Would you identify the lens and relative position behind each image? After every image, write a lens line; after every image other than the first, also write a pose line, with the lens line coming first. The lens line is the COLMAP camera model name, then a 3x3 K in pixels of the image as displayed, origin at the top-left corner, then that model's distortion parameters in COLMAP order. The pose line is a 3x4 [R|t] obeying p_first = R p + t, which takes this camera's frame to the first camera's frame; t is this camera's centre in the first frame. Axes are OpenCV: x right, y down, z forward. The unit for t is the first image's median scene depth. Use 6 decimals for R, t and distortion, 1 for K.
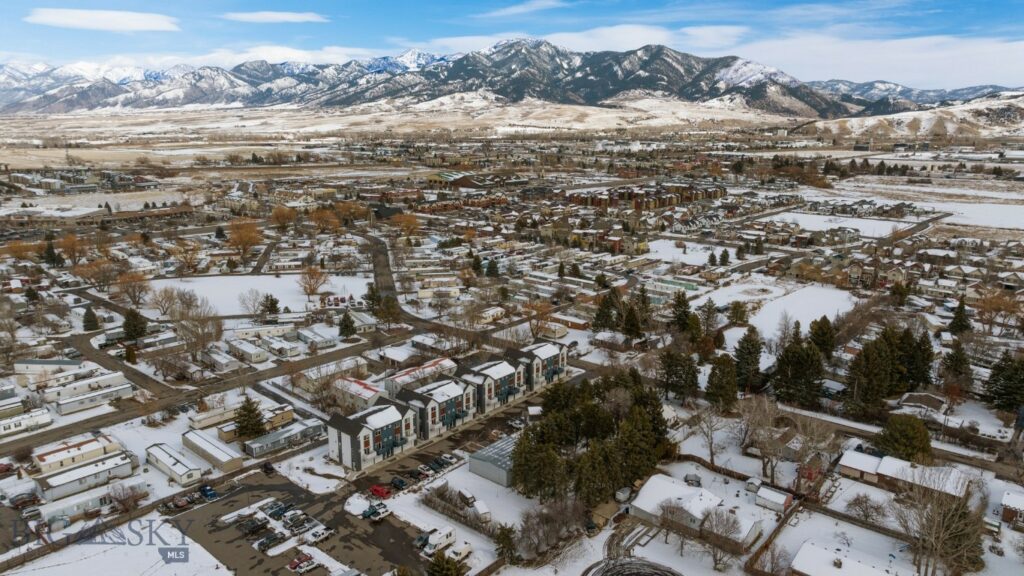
lens RADIAL K [[718.2, 0, 513.2], [0, 718.2, 284.7], [0, 0, 1]] dist [-0.048893, 0.053788]
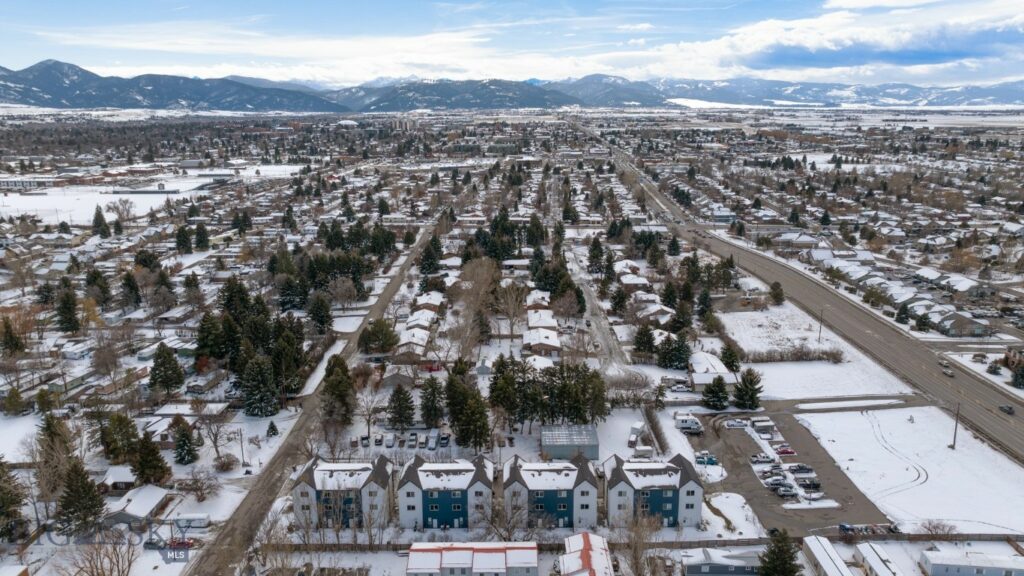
lens RADIAL K [[718.2, 0, 513.2], [0, 718.2, 284.7], [0, 0, 1]] dist [-0.048893, 0.053788]
pose [[-0.650977, -0.186077, 0.735938, -0.238430], [0.169635, 0.909313, 0.379965, -0.130097], [-0.739901, 0.372190, -0.560377, 0.537647]]
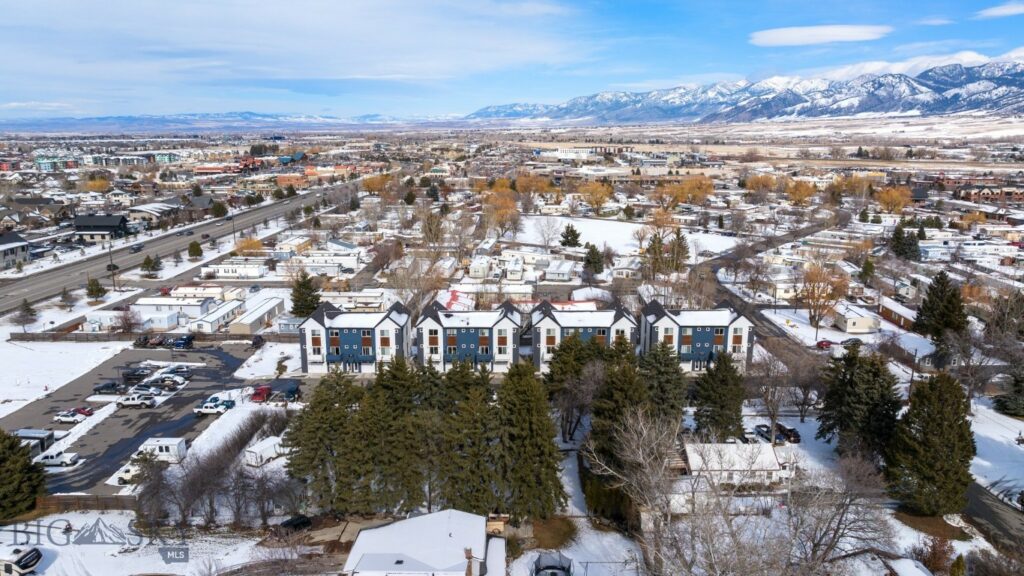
lens RADIAL K [[718.2, 0, 513.2], [0, 718.2, 284.7], [0, 0, 1]] dist [-0.048893, 0.053788]
pose [[0.641799, 0.162334, -0.749494, 0.172971], [-0.174129, 0.982659, 0.063727, 0.025337], [0.746842, 0.089608, 0.658936, 0.218470]]
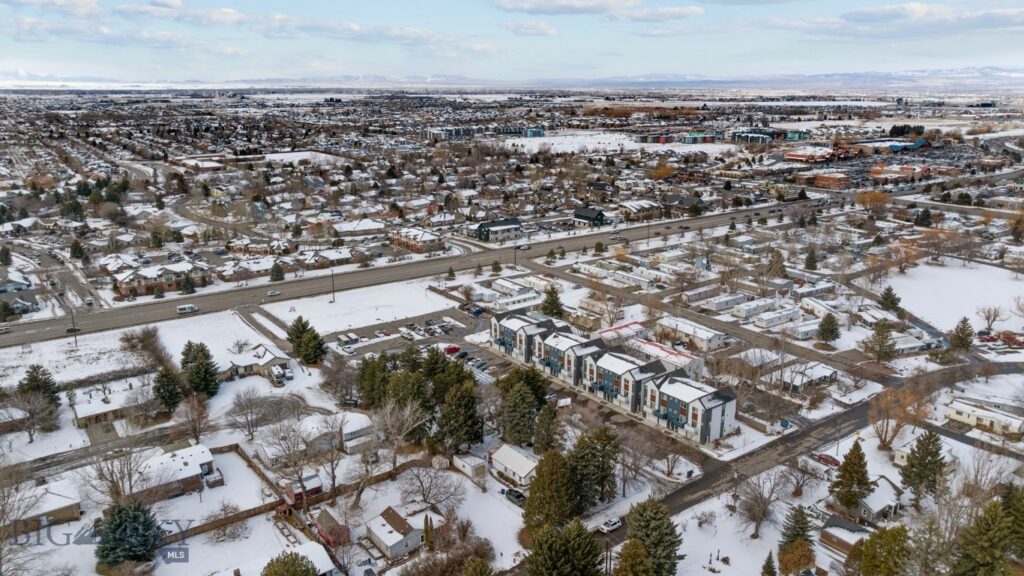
lens RADIAL K [[725.6, 0, 512.0], [0, 725.6, 288.0], [0, 0, 1]] dist [-0.032739, 0.036269]
pose [[-0.216164, 0.262557, -0.940392, 0.348025], [-0.223118, 0.924394, 0.309378, -0.091593], [0.950522, 0.276695, -0.141239, 0.406687]]
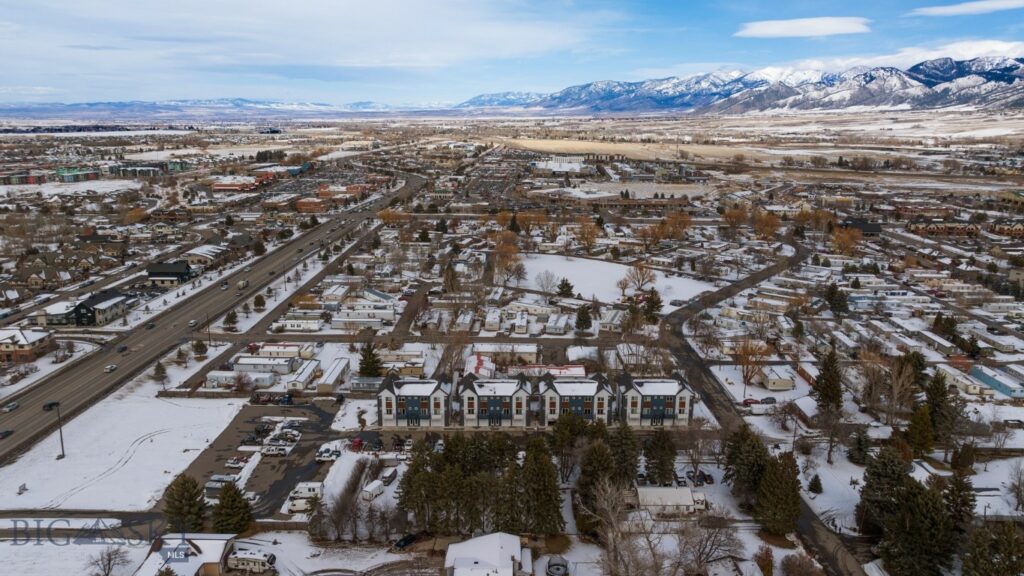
lens RADIAL K [[718.2, 0, 513.2], [0, 718.2, 284.7], [0, 0, 1]] dist [-0.048893, 0.053788]
pose [[0.648820, 0.177127, -0.740039, 0.243391], [-0.178989, 0.980769, 0.077819, -0.028332], [0.739591, 0.081968, 0.668046, 0.130307]]
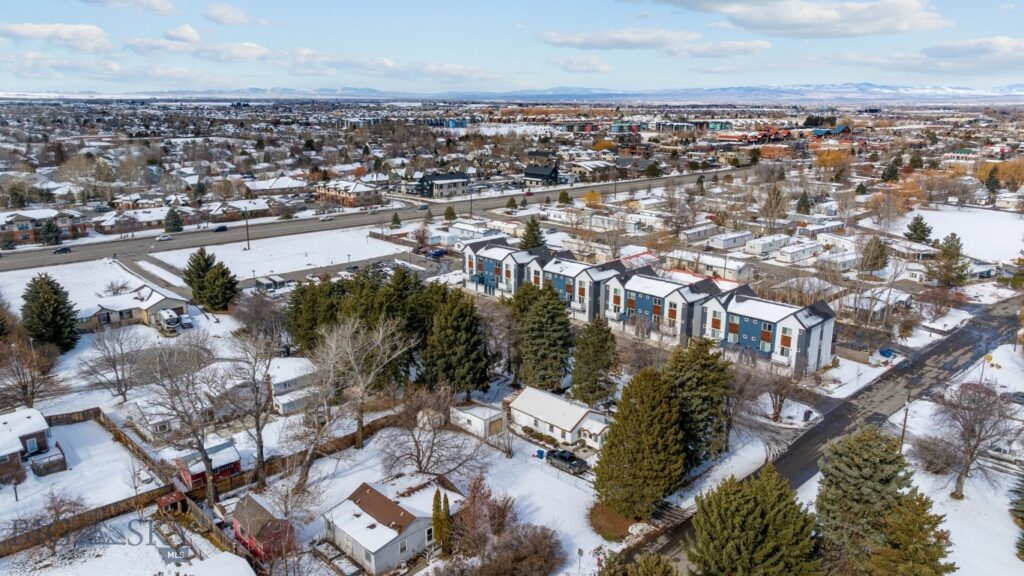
lens RADIAL K [[718.2, 0, 513.2], [0, 718.2, 284.7], [0, 0, 1]] dist [-0.048893, 0.053788]
pose [[-0.096283, 0.249867, -0.963481, 0.259313], [-0.231866, 0.935718, 0.265838, -0.010700], [0.967971, 0.248994, -0.032158, 0.373119]]
